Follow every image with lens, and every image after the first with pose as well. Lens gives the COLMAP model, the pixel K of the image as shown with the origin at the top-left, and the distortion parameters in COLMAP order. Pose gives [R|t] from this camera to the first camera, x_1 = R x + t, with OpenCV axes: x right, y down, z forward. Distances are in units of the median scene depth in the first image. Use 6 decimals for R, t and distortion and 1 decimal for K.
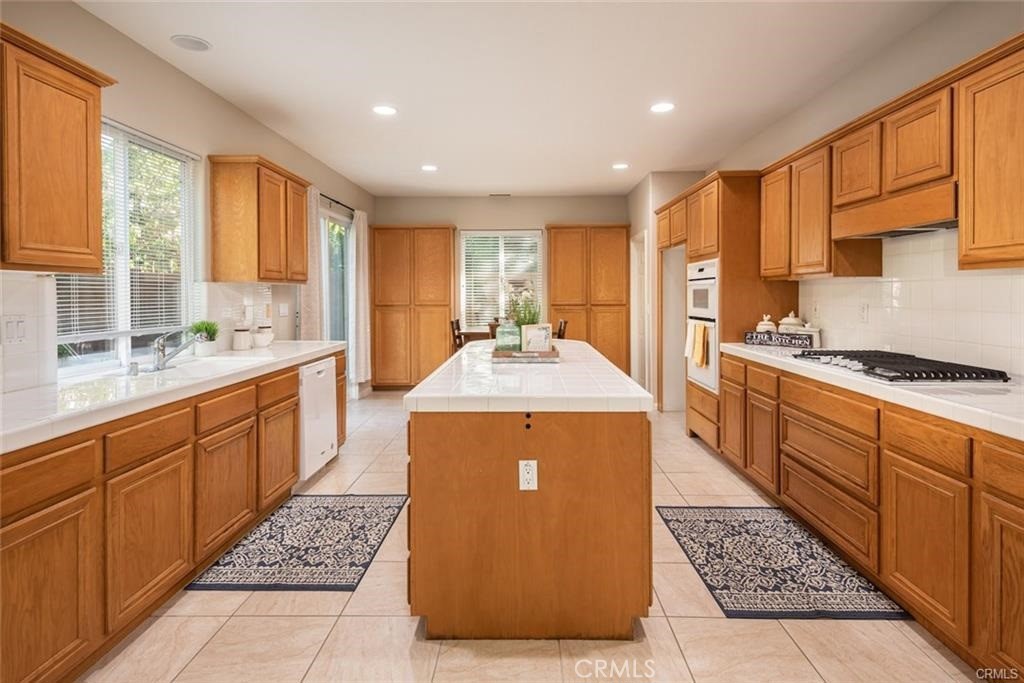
lens RADIAL K [[545.5, 0, 517.2], [0, 545.5, 295.4], [0, 0, 1]] dist [0.041304, -0.027620]
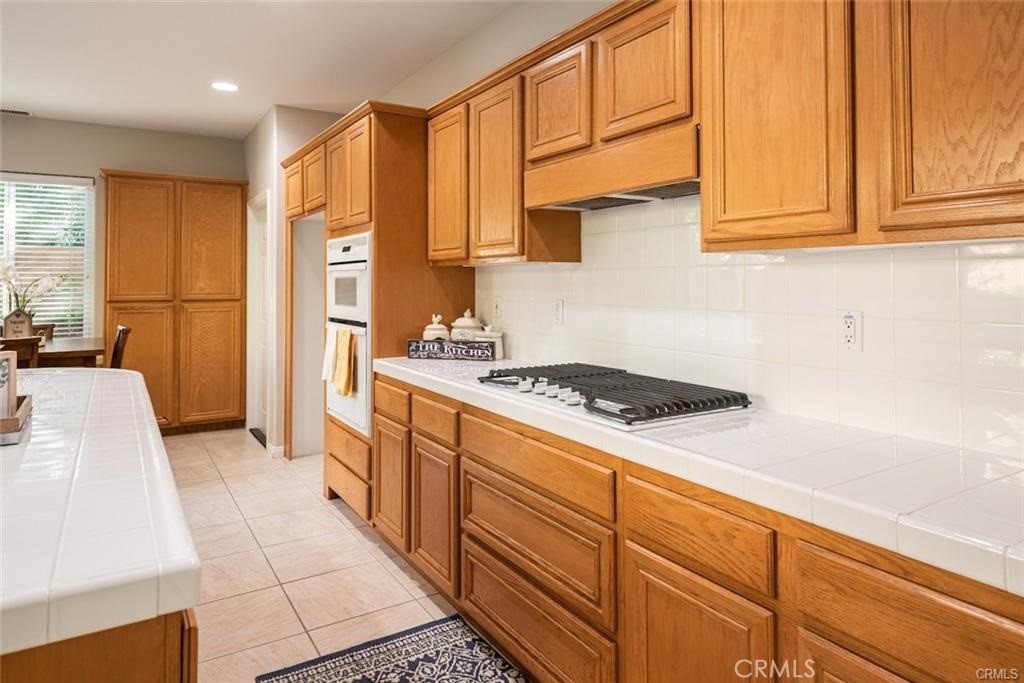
lens RADIAL K [[628.8, 0, 513.1], [0, 628.8, 296.8], [0, 0, 1]] dist [0.021942, -0.000578]
pose [[0.840942, -0.004855, 0.541104, 0.125554], [-0.004582, 0.999860, 0.016092, -0.001499], [-0.541106, -0.016012, 0.840802, 0.336090]]
